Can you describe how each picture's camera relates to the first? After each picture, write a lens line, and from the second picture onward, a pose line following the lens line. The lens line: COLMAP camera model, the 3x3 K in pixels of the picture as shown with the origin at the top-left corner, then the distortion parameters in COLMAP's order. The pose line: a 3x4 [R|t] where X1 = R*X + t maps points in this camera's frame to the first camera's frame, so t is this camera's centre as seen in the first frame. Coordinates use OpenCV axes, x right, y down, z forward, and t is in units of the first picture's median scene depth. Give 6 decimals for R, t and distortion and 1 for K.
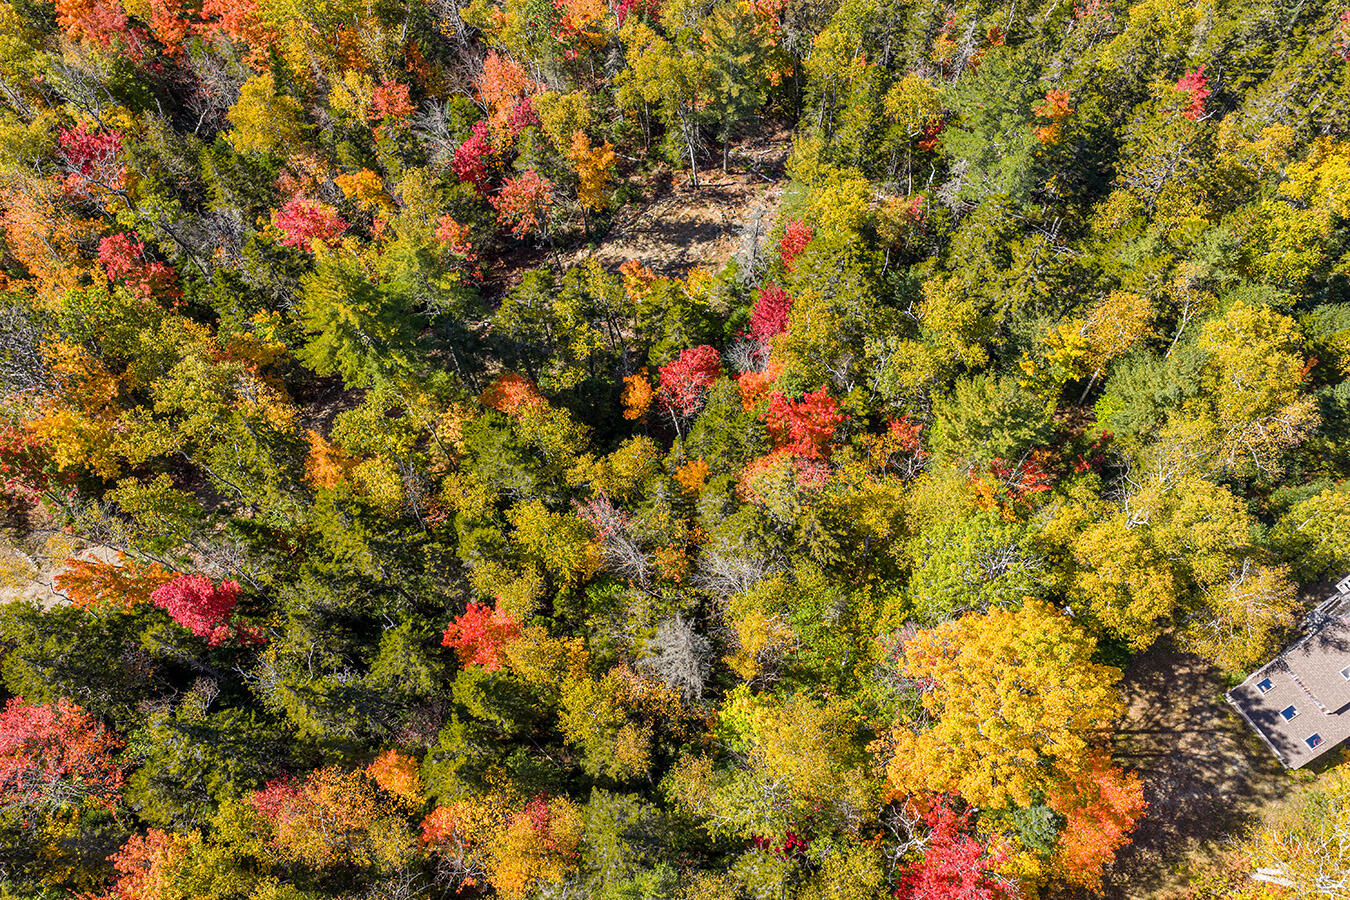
lens RADIAL K [[1121.5, 0, 675.0], [0, 1121.5, 450.0], [0, 0, 1]] dist [0.047935, -0.062040]
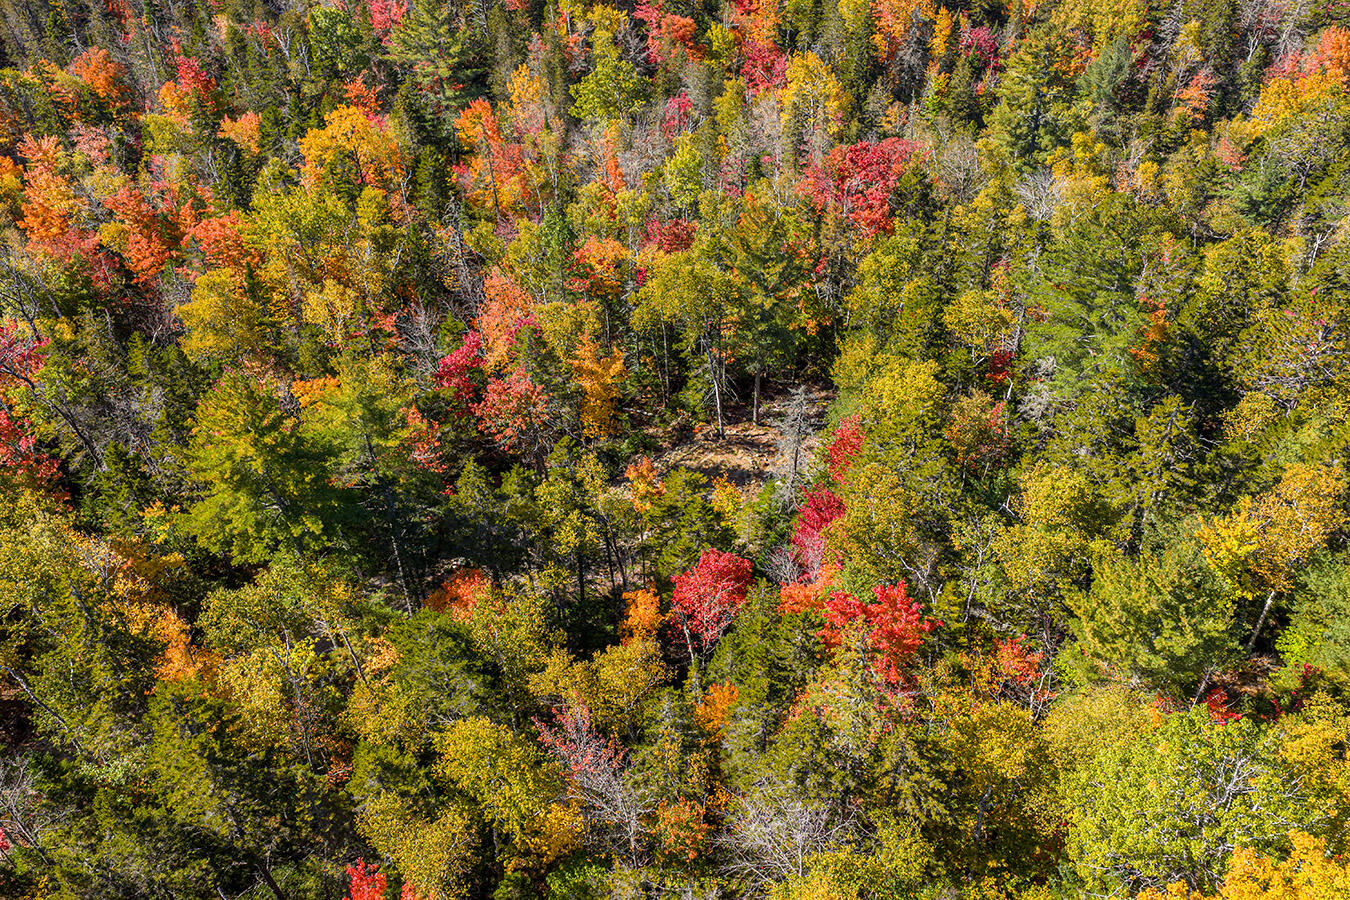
lens RADIAL K [[1121.5, 0, 675.0], [0, 1121.5, 450.0], [0, 0, 1]] dist [0.047935, -0.062040]
pose [[0.999565, 0.020984, -0.020747, 0.002066], [-0.027299, 0.924534, -0.380121, 0.134630], [0.011204, 0.380522, 0.924704, 0.292009]]
